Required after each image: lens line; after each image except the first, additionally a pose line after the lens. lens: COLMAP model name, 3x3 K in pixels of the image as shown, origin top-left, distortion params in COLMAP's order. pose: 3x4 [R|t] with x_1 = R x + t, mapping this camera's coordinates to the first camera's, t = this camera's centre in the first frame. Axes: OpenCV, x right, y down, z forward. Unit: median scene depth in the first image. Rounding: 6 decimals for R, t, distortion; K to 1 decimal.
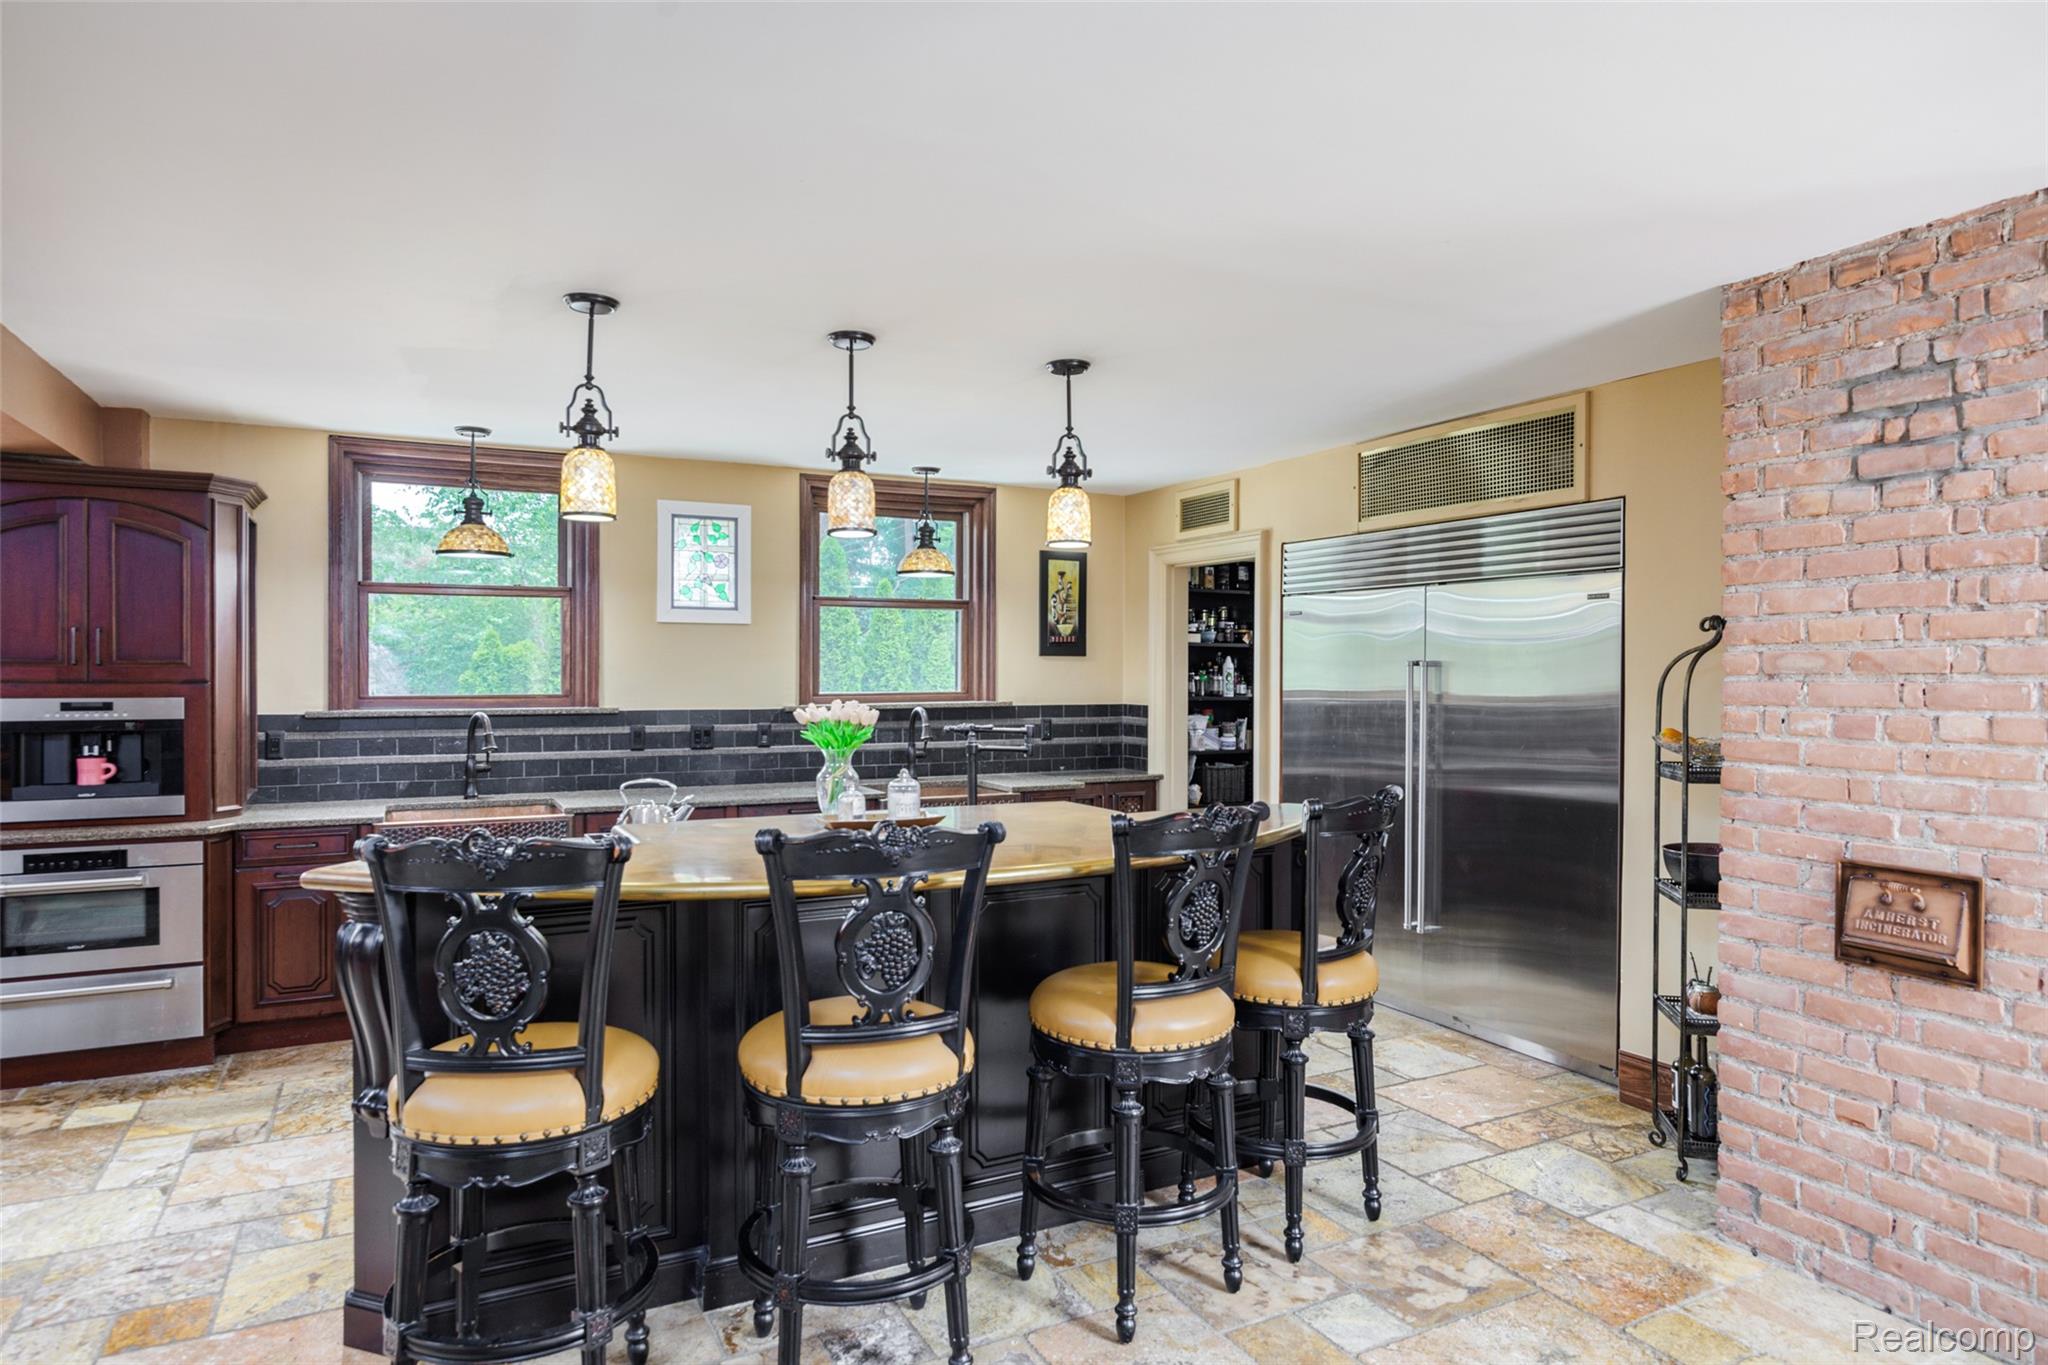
lens RADIAL K [[1177.3, 0, 1024.0], [0, 1177.3, 682.5], [0, 0, 1]] dist [-0.034181, 0.017975]
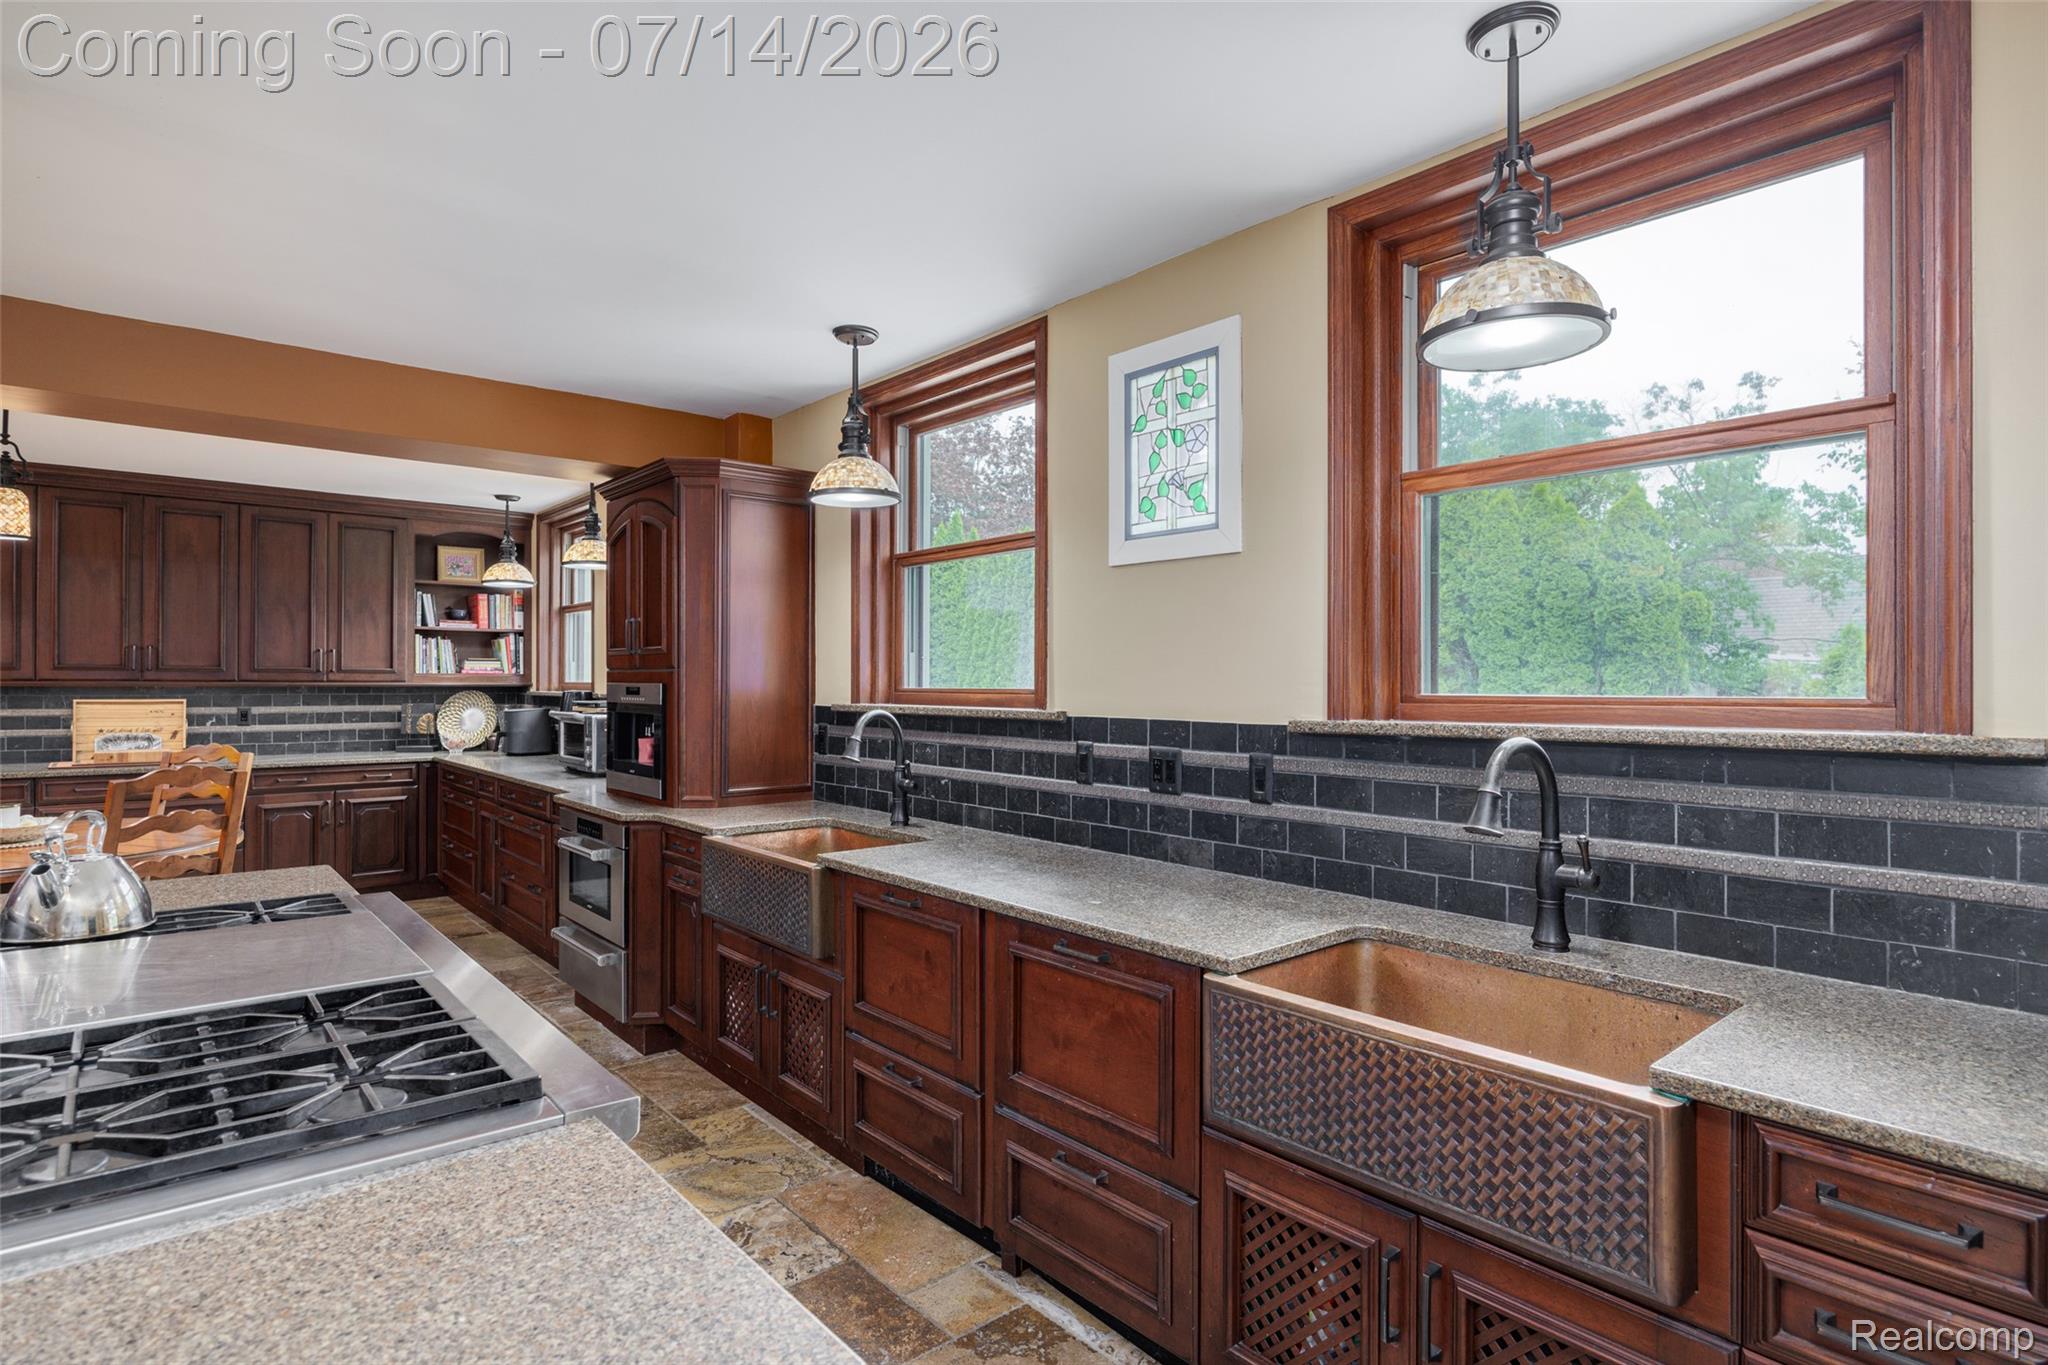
lens RADIAL K [[1049.6, 0, 1023.8], [0, 1049.6, 678.8], [0, 0, 1]] dist [-0.006235, -0.000267]
pose [[0.226386, -0.006117, -0.974019, 0.246037], [-0.016474, 0.999813, -0.010108, 0.013185], [0.973898, 0.018334, 0.226243, 1.120765]]
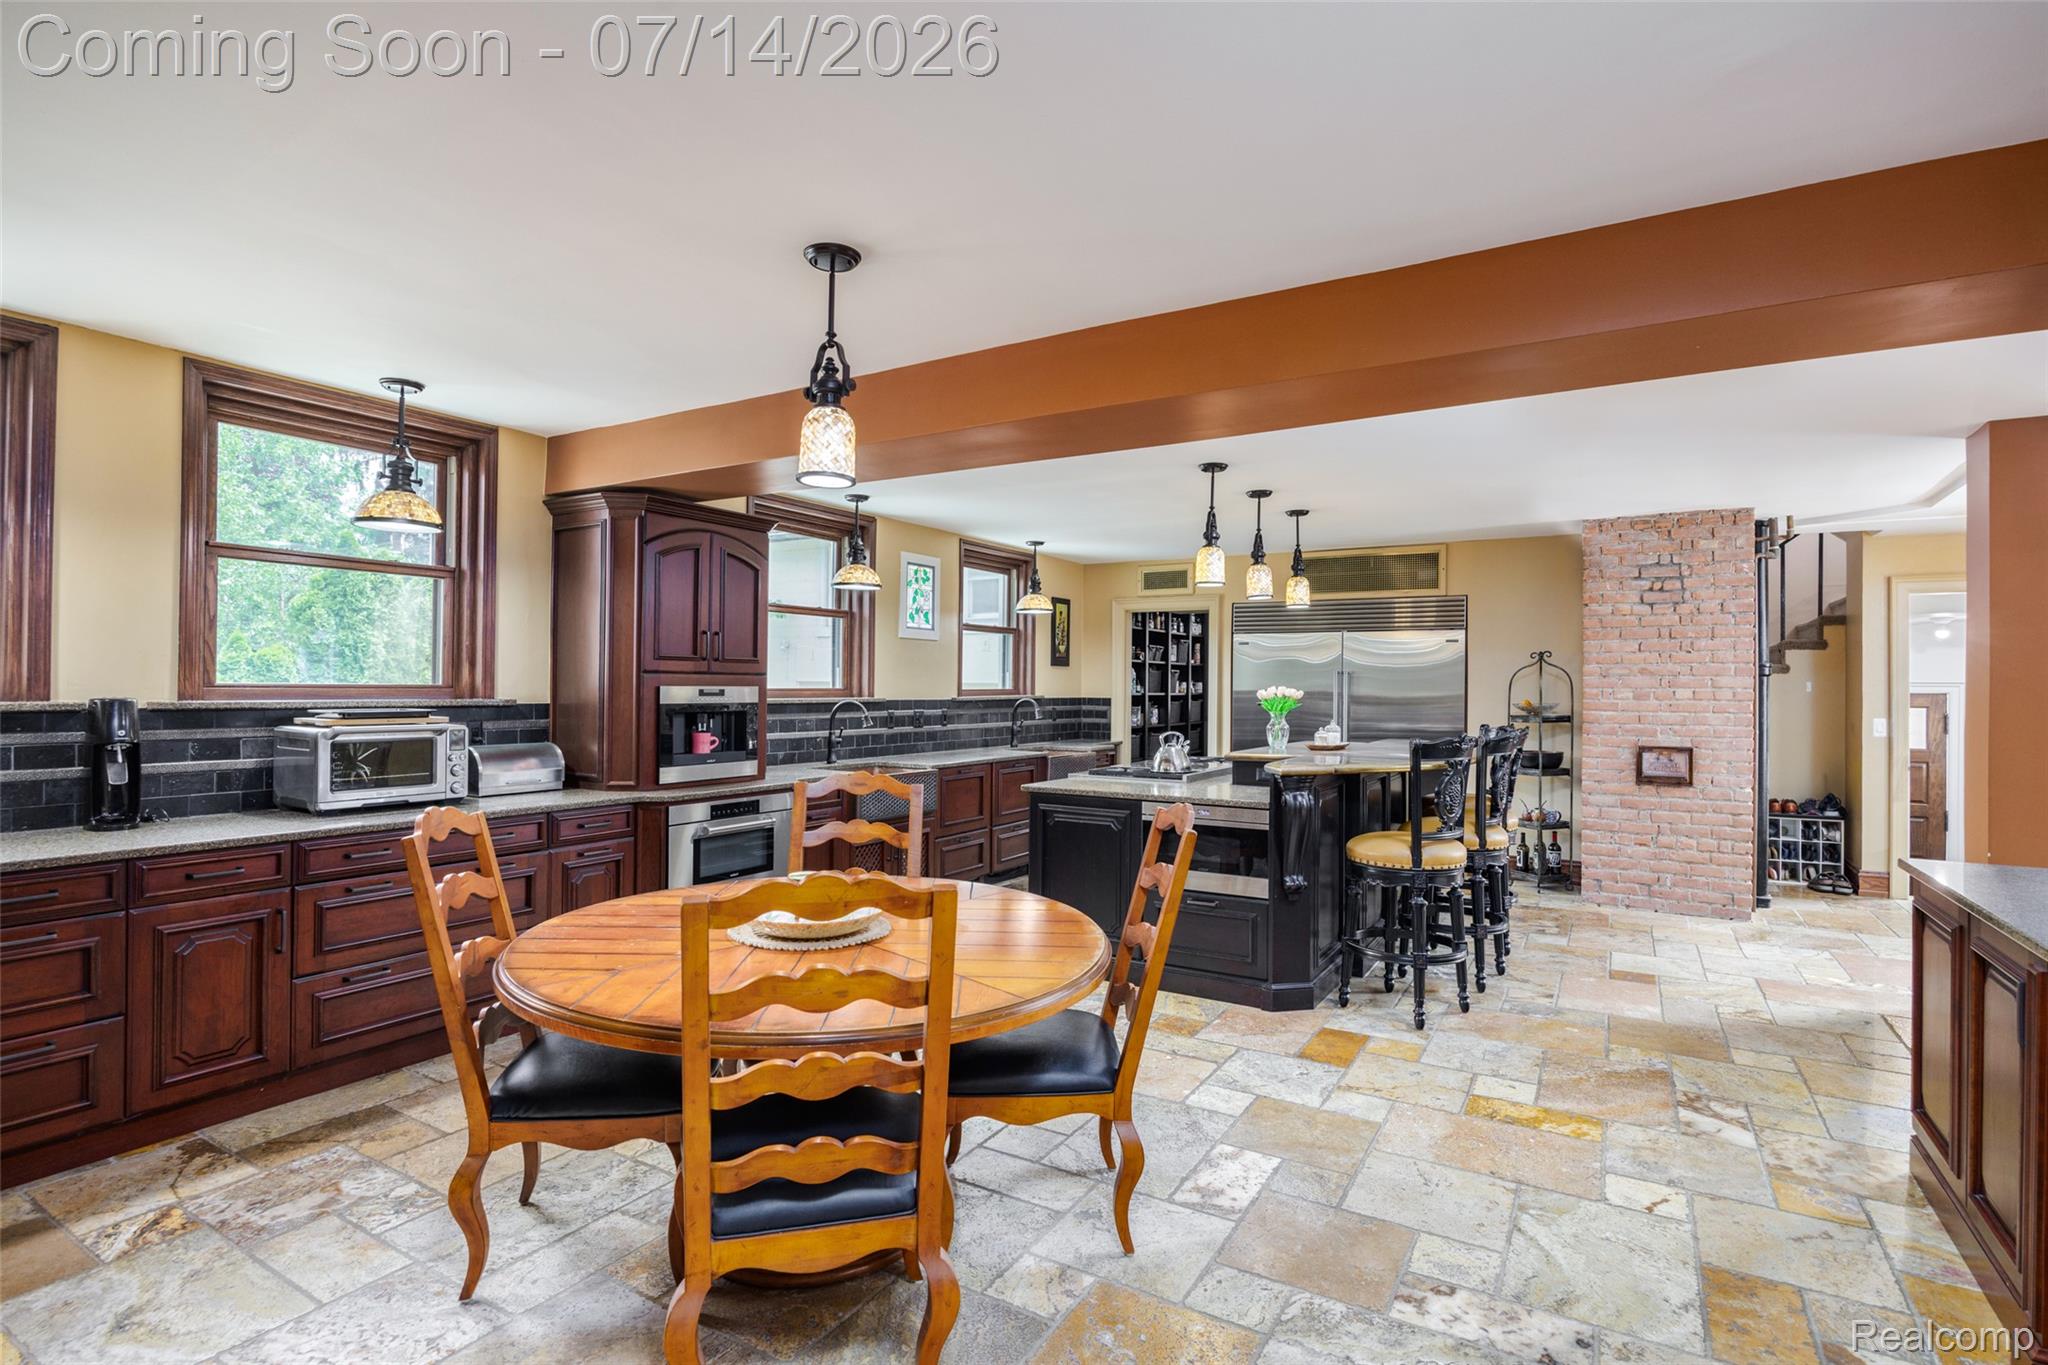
lens RADIAL K [[990.5, 0, 1024.0], [0, 990.5, 682.5], [0, 0, 1]] dist [-0.000869, -0.000192]
pose [[0.855104, 0.005722, 0.518425, -1.070006], [0.000501, 0.999929, -0.011864, 0.022275], [-0.518456, 0.010405, 0.855041, -0.132010]]
